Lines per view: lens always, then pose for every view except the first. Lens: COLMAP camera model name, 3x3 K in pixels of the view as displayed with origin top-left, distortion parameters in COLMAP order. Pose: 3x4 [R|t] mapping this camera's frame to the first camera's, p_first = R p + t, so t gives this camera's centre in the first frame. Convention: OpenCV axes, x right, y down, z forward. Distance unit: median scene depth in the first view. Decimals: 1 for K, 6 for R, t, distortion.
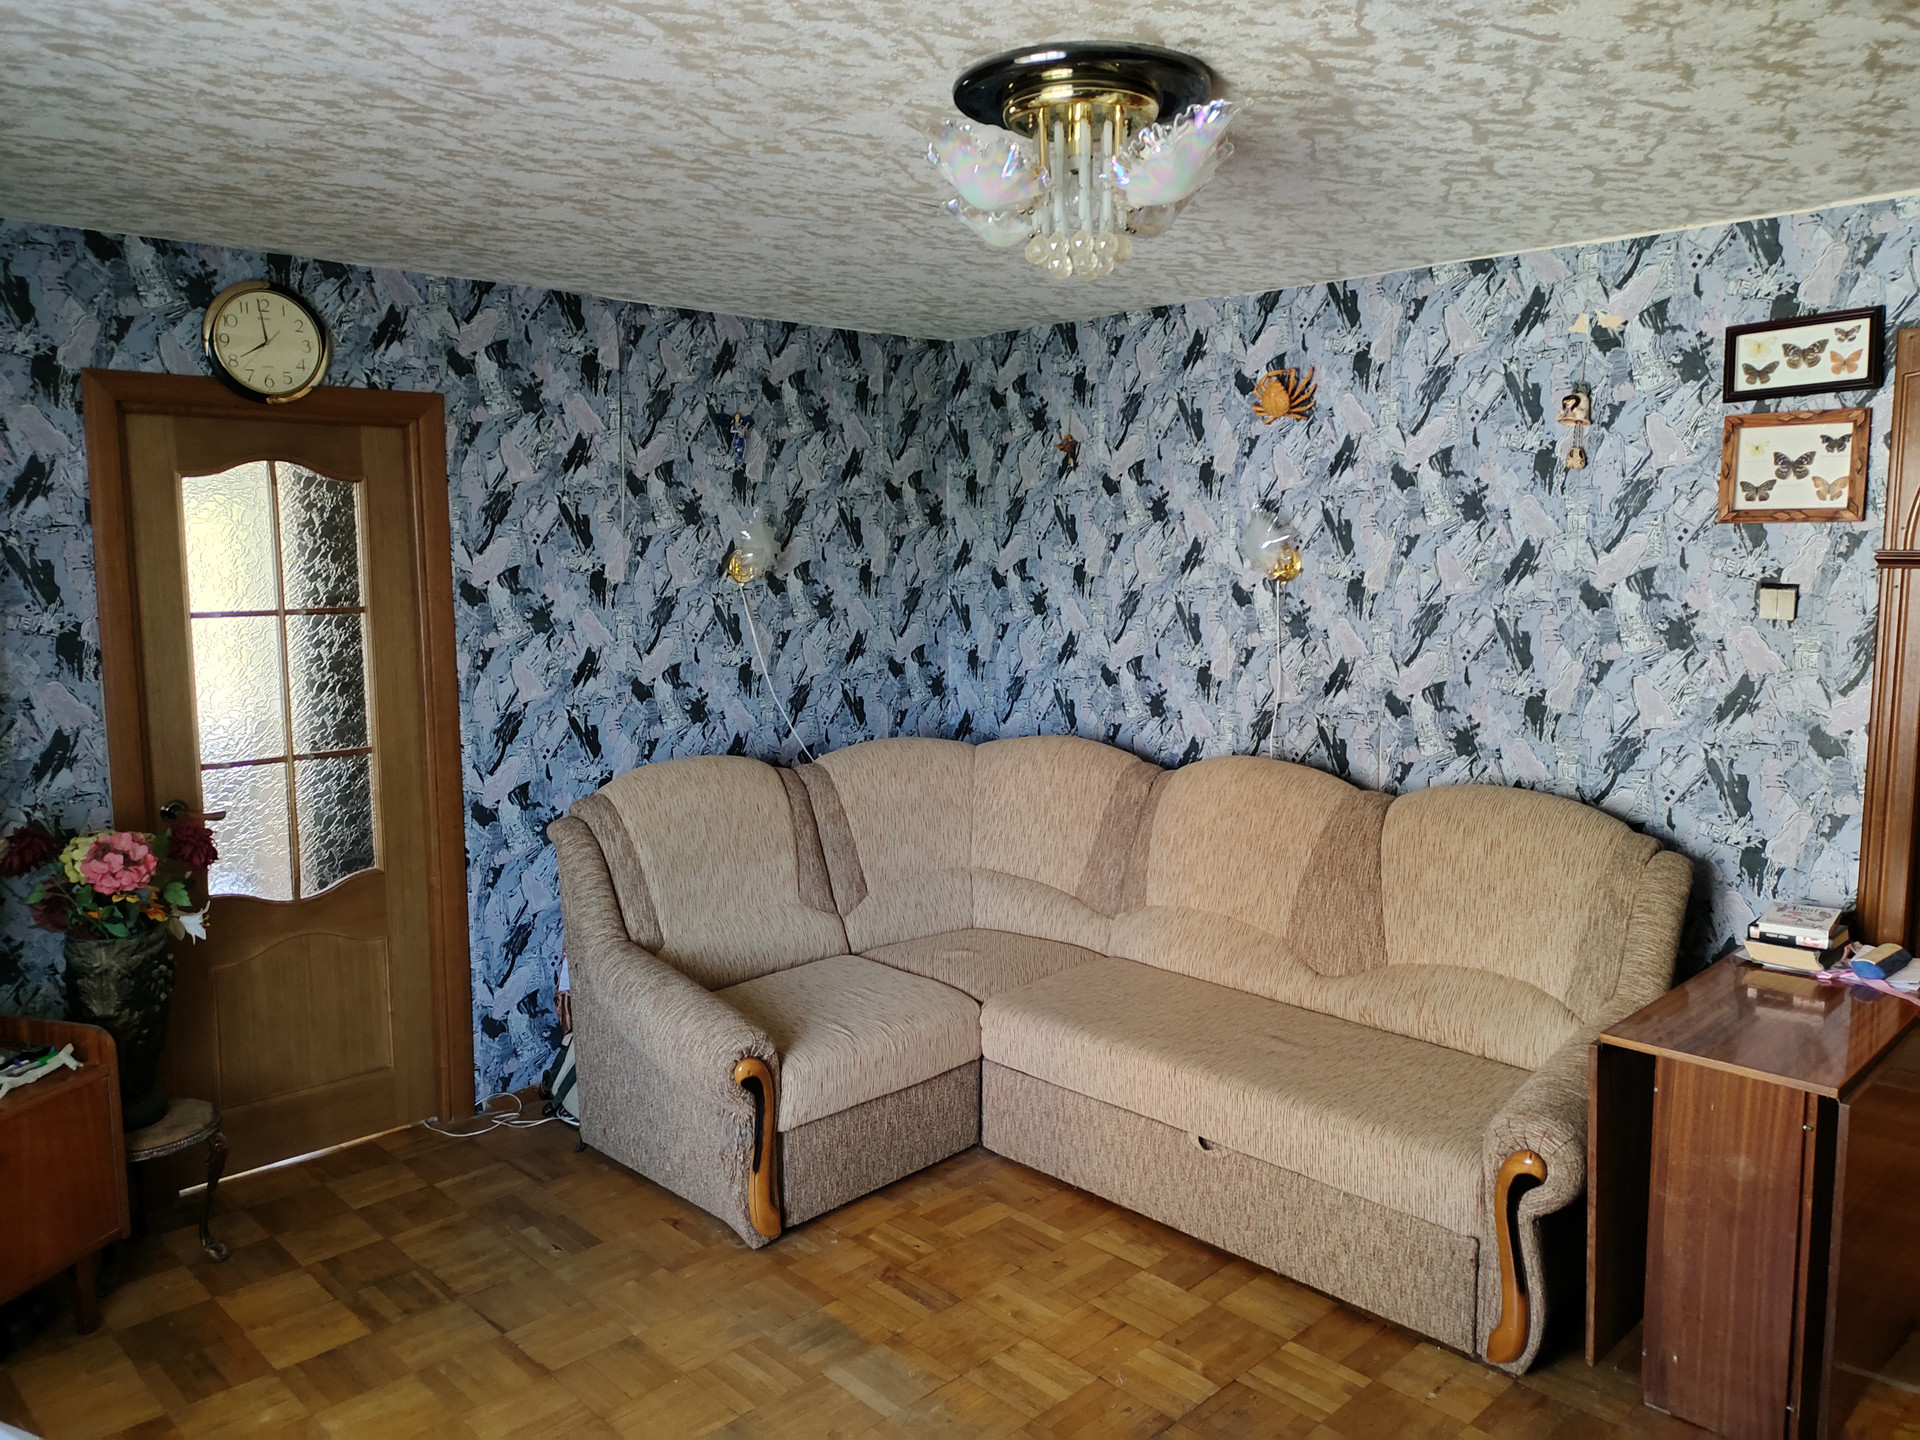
lens RADIAL K [[1413.0, 0, 962.5], [0, 1413.0, 716.8], [0, 0, 1]] dist [0.026477, -0.023308]
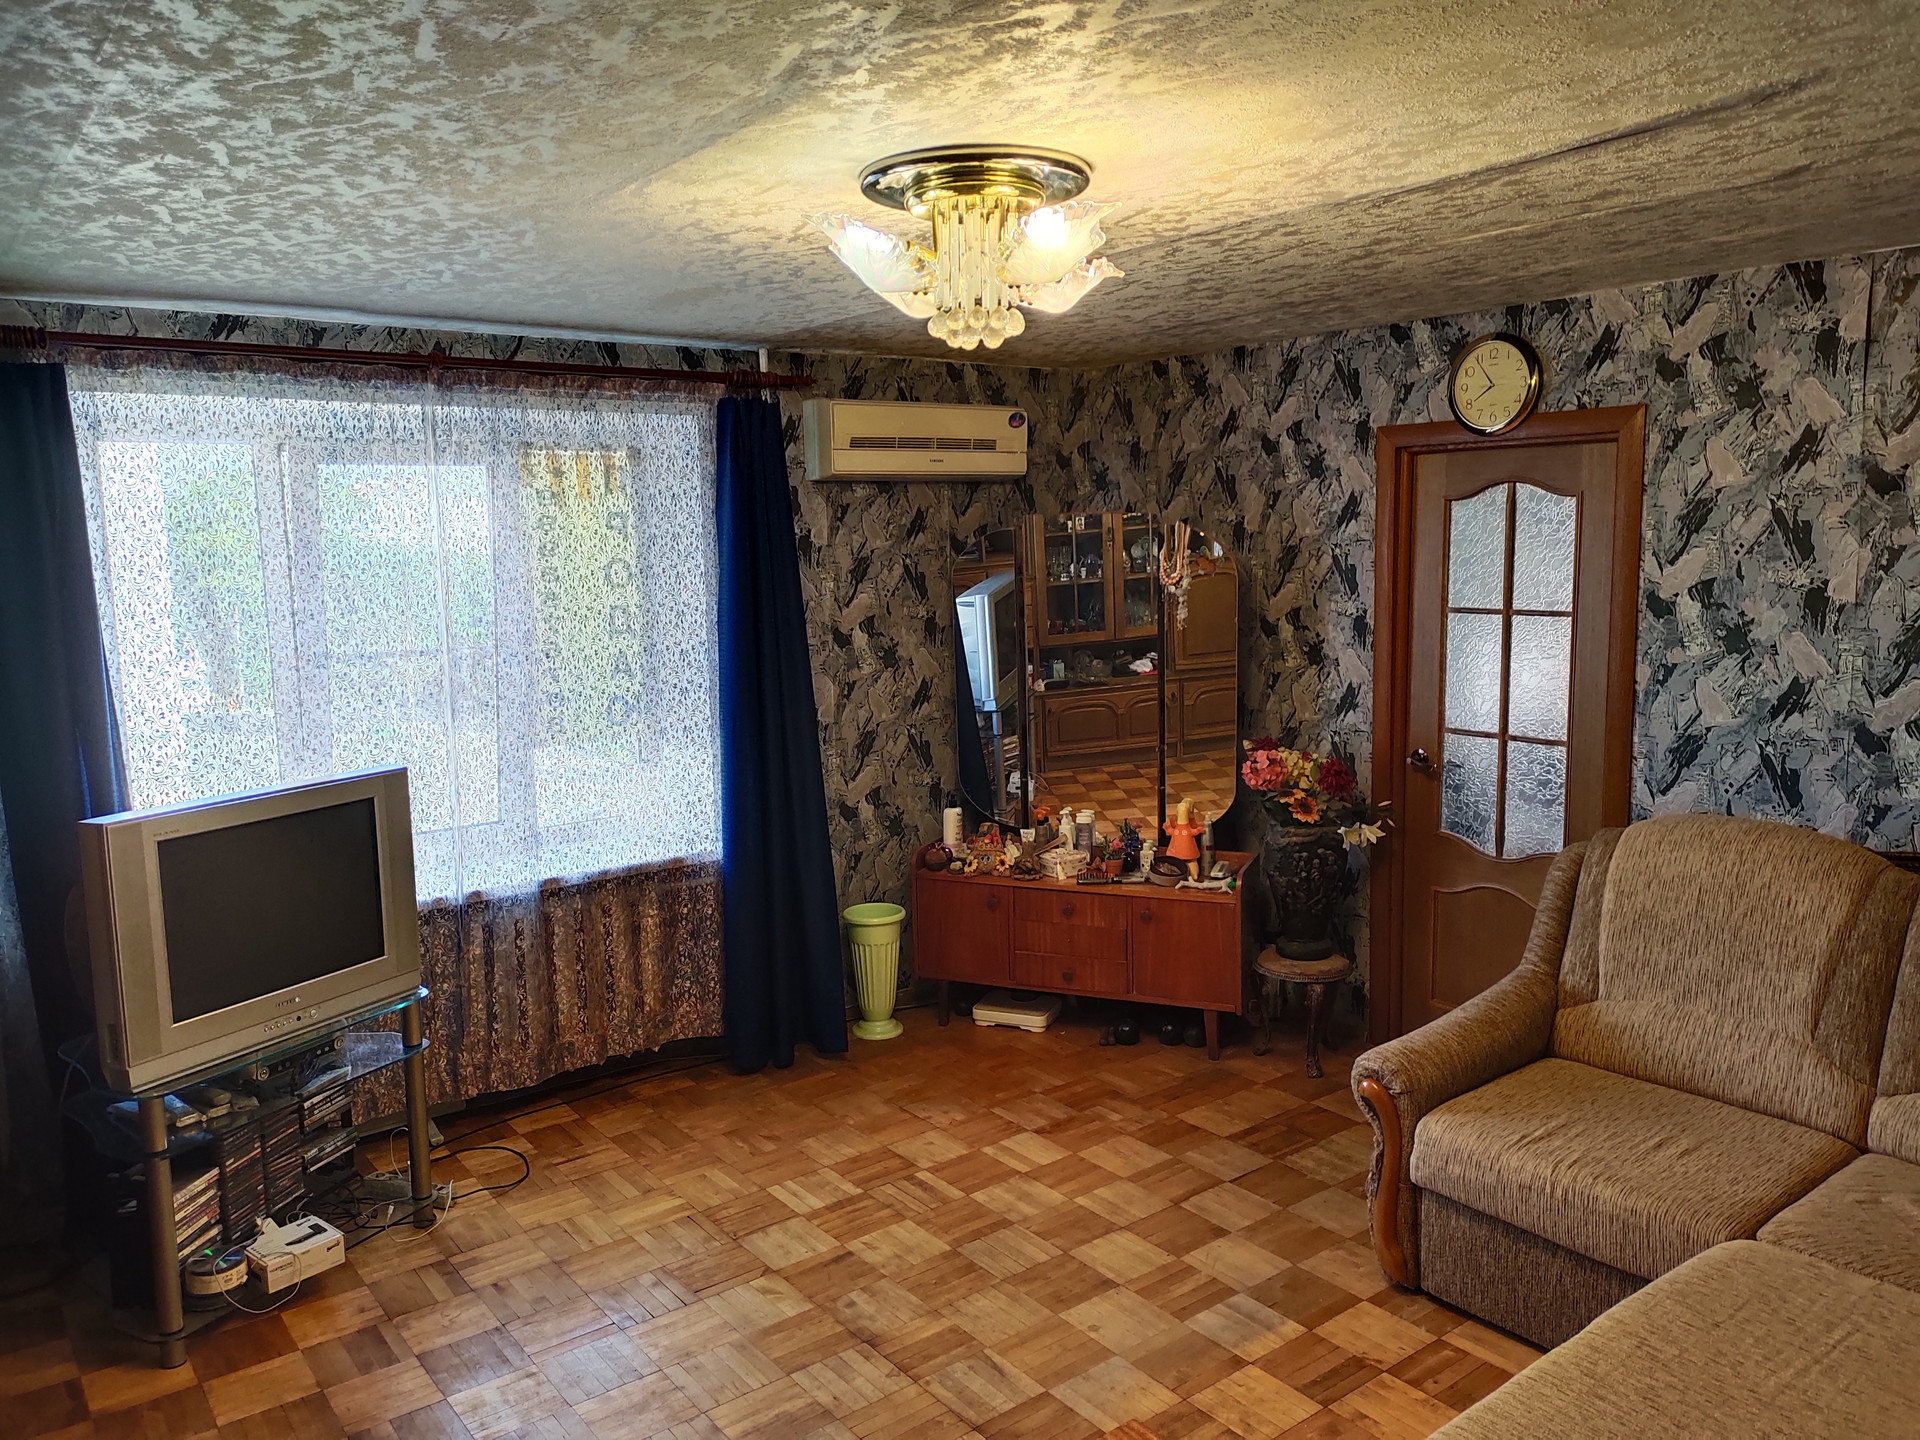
lens RADIAL K [[1413.0, 0, 963.4], [0, 1413.0, 719.7], [0, 0, 1]] dist [0.026477, -0.023308]
pose [[-0.121123, 0.137435, -0.983077, 0.701262], [-0.104287, 0.983126, 0.150291, -0.109705], [0.987144, 0.120726, -0.104747, 0.659098]]
